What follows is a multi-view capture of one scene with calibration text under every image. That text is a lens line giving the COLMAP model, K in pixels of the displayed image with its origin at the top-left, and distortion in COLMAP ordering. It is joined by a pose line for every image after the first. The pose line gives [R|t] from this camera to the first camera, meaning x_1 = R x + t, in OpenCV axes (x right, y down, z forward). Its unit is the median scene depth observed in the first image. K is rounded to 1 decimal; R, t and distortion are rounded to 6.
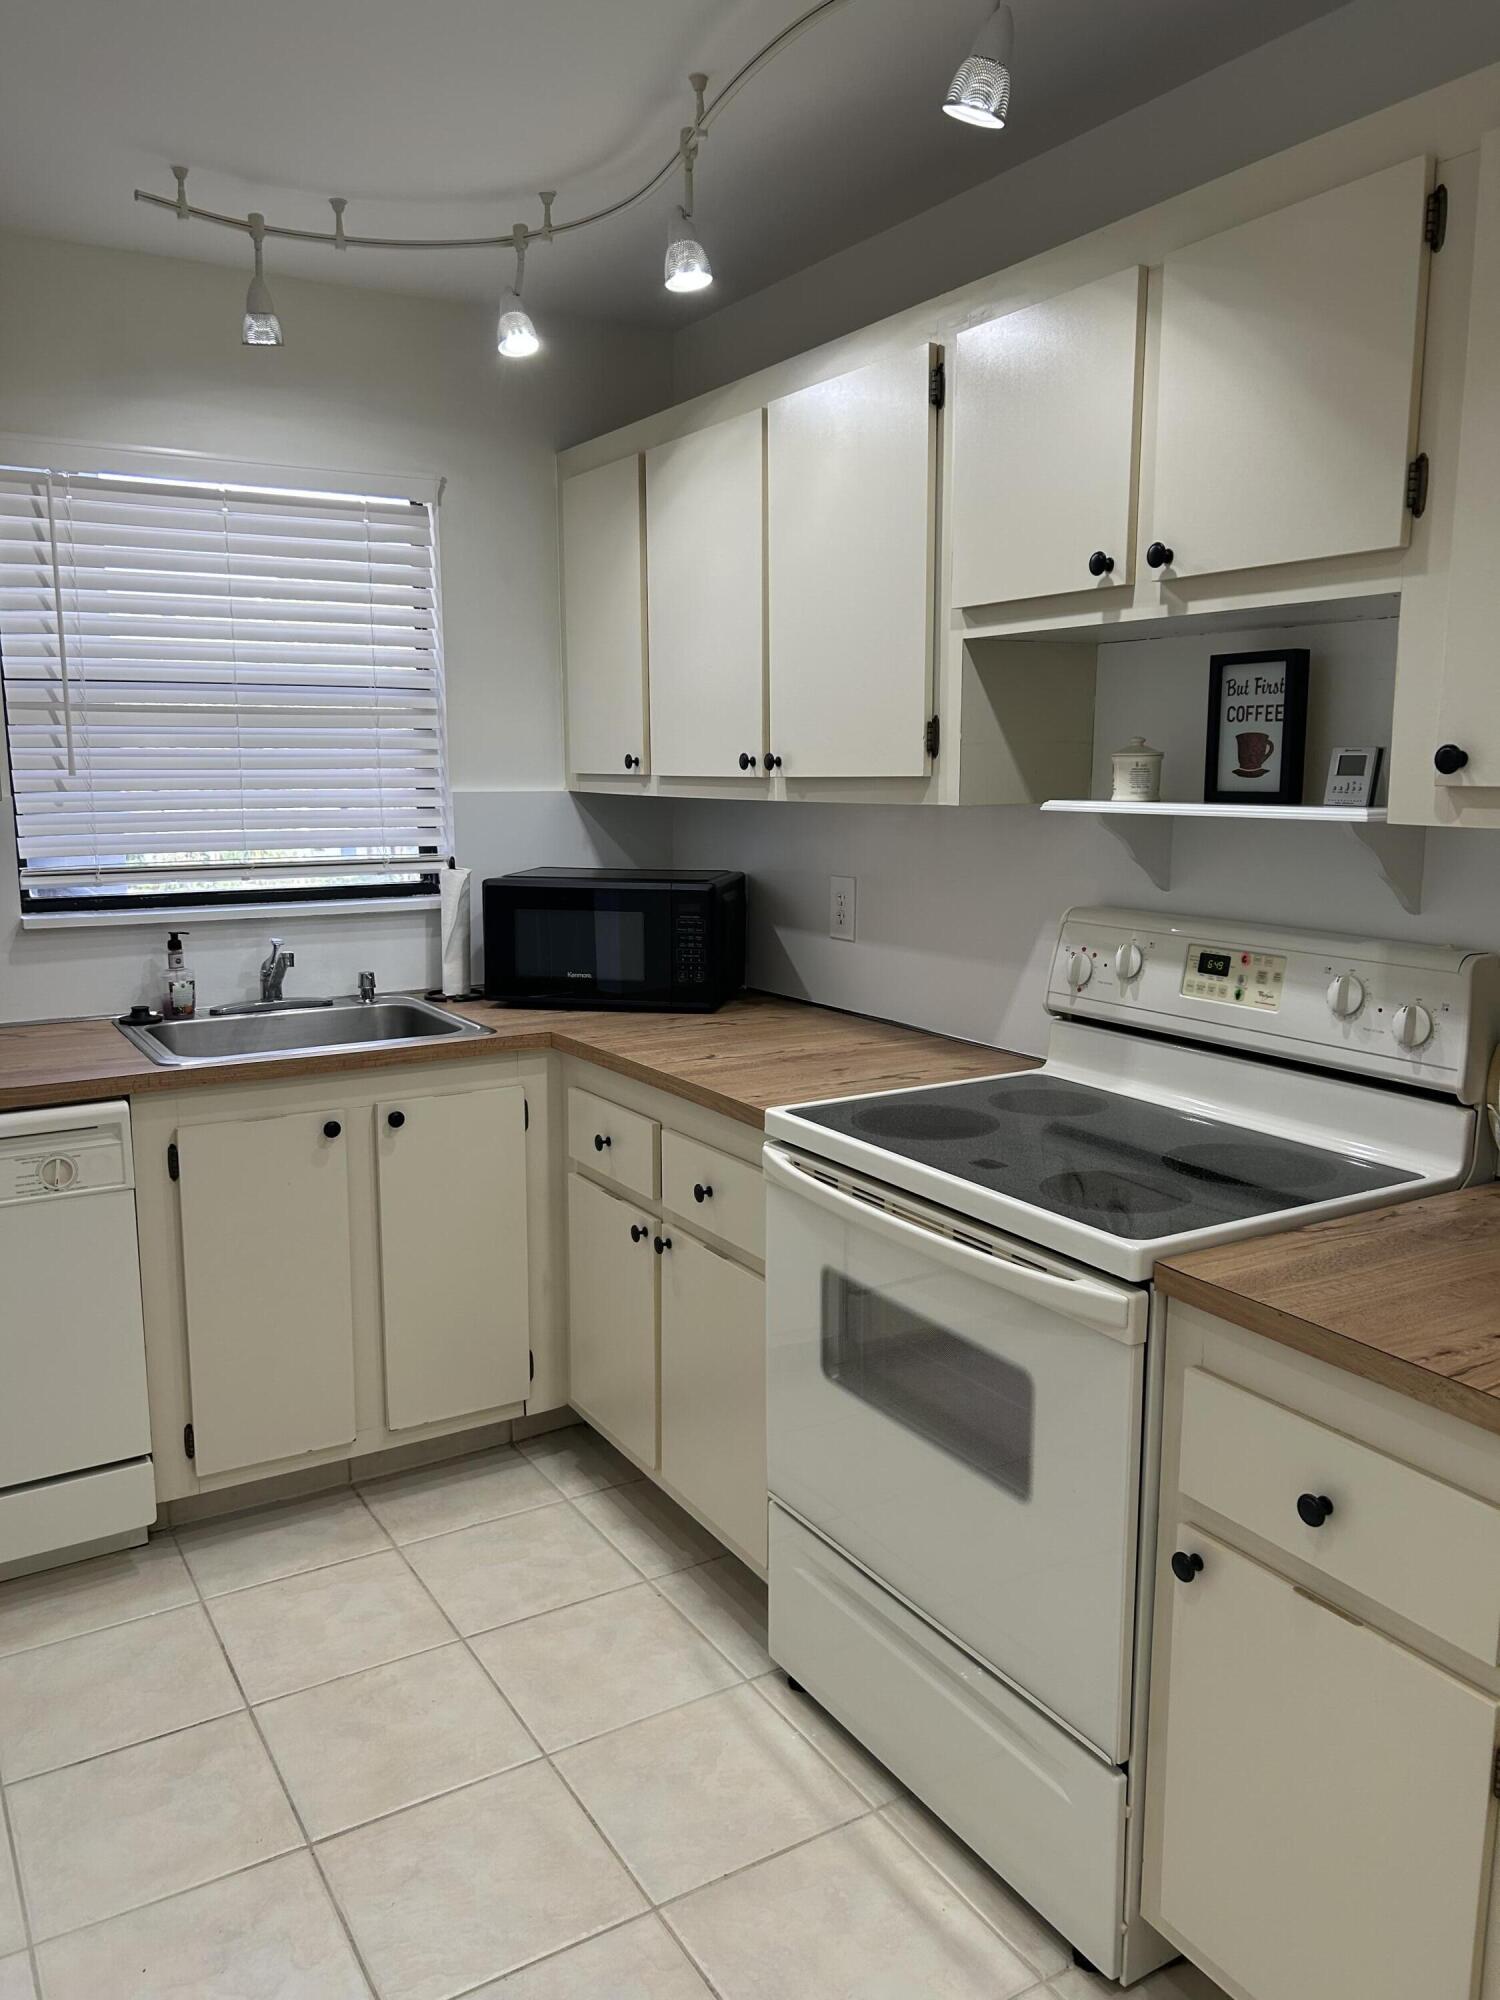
lens RADIAL K [[1497.0, 0, 749.2], [0, 1497.0, 1008.2], [0, 0, 1]] dist [0.031924, -0.006052]
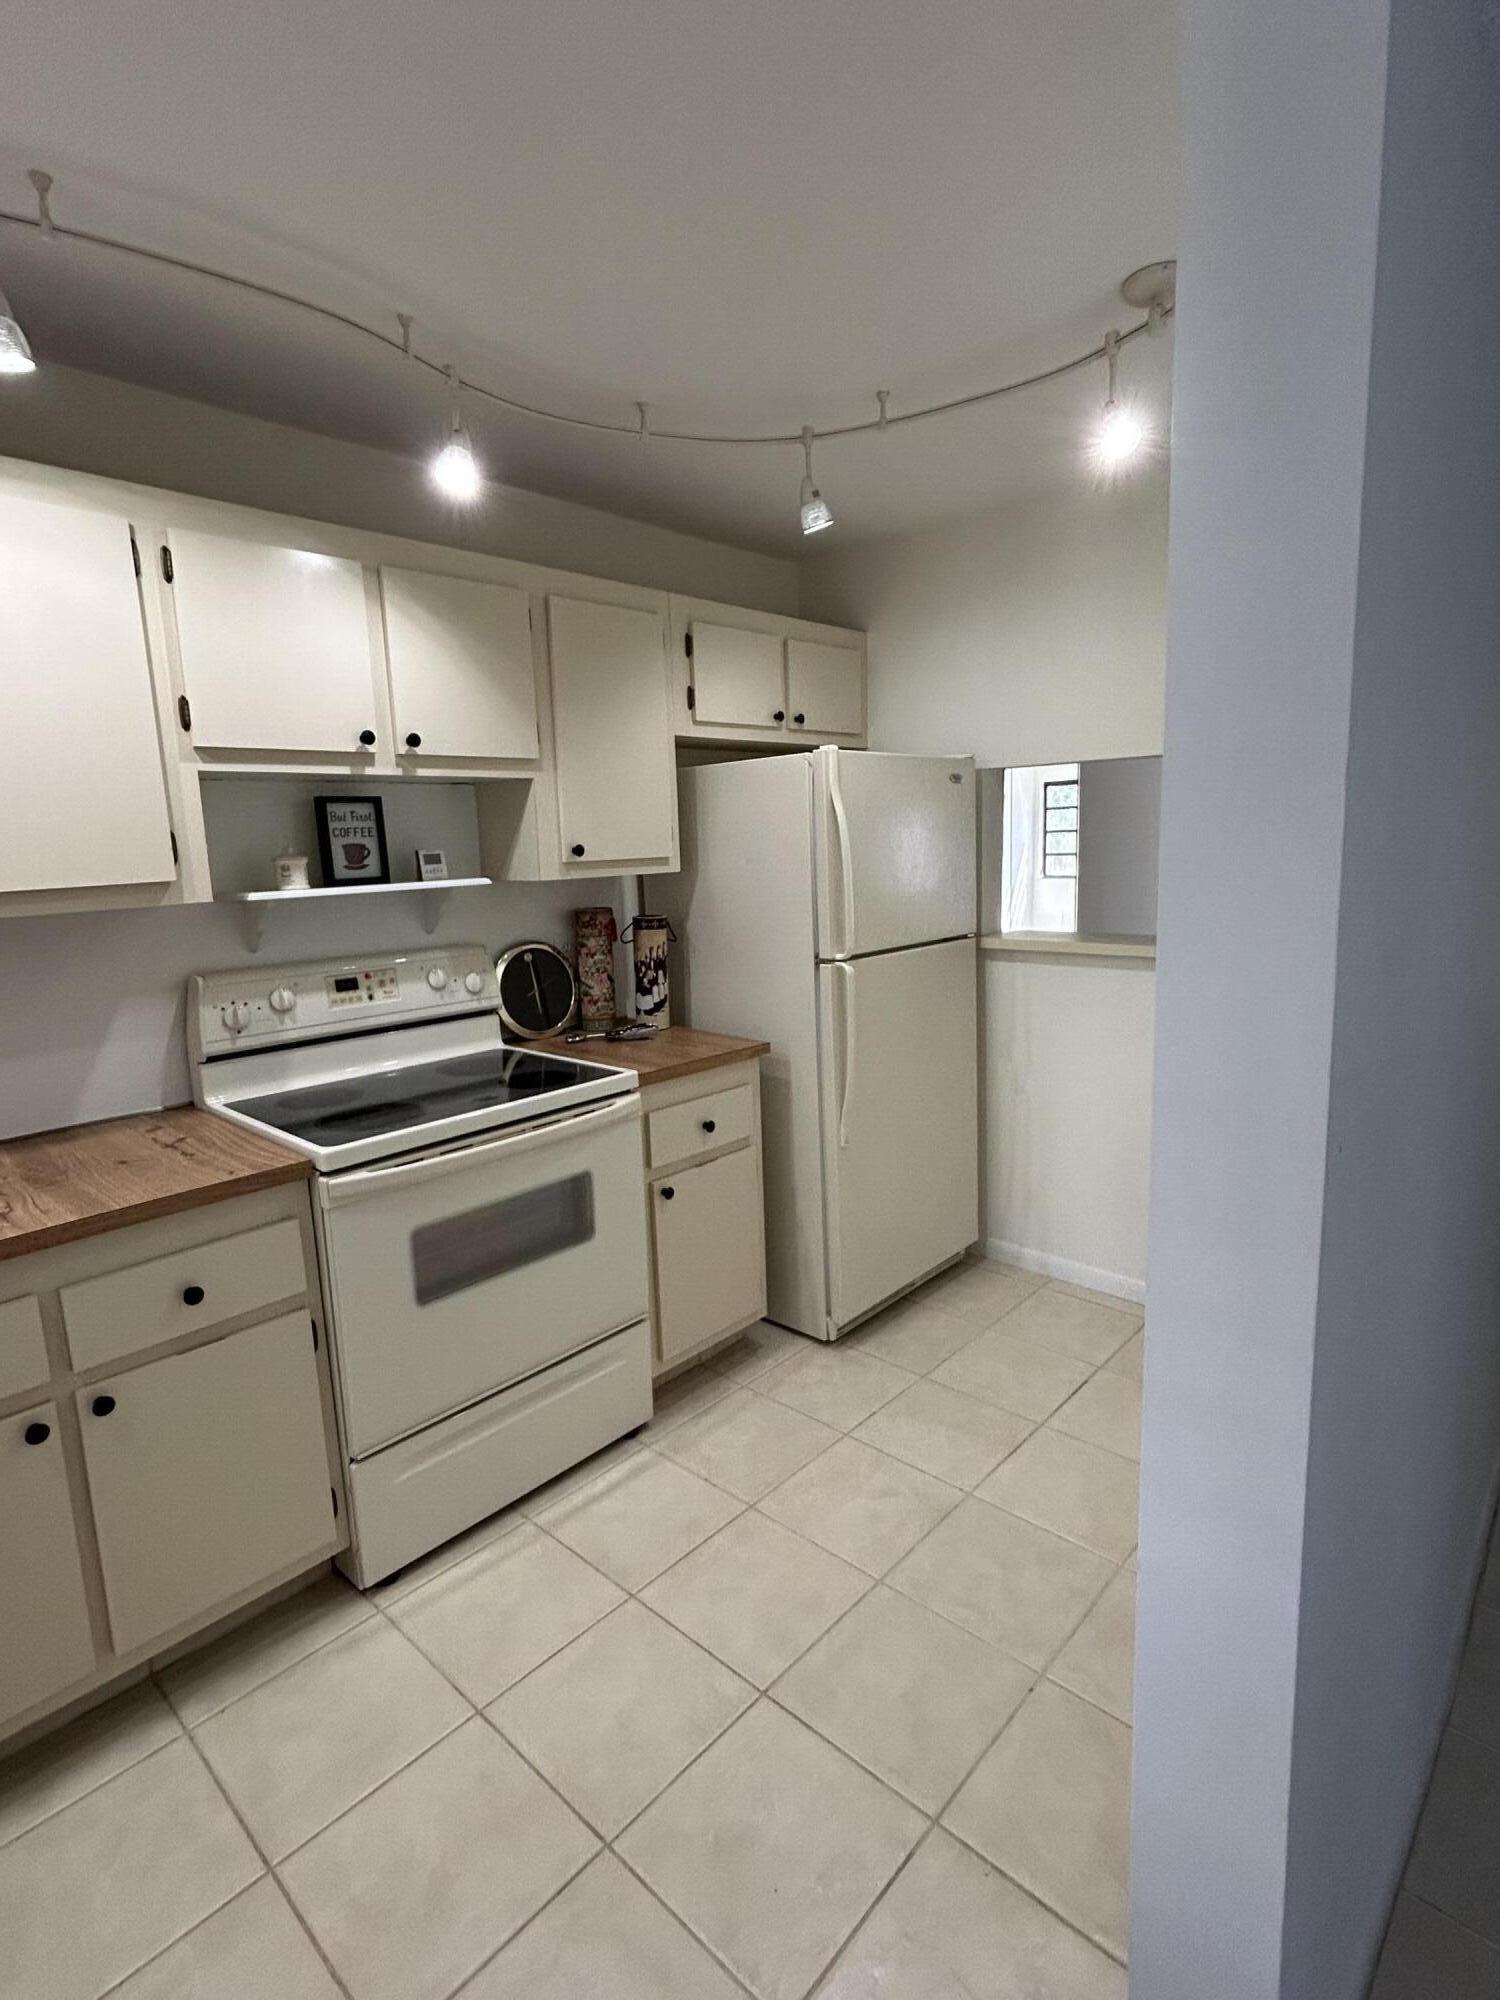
lens RADIAL K [[991.8, 0, 744.3], [0, 991.8, 995.3], [0, 0, 1]] dist [-0.004836, 0.009801]
pose [[-0.269177, -0.142939, 0.952424, -0.868670], [0.192911, 0.960881, 0.198730, -0.154870], [-0.943572, 0.237227, -0.231073, 0.877347]]
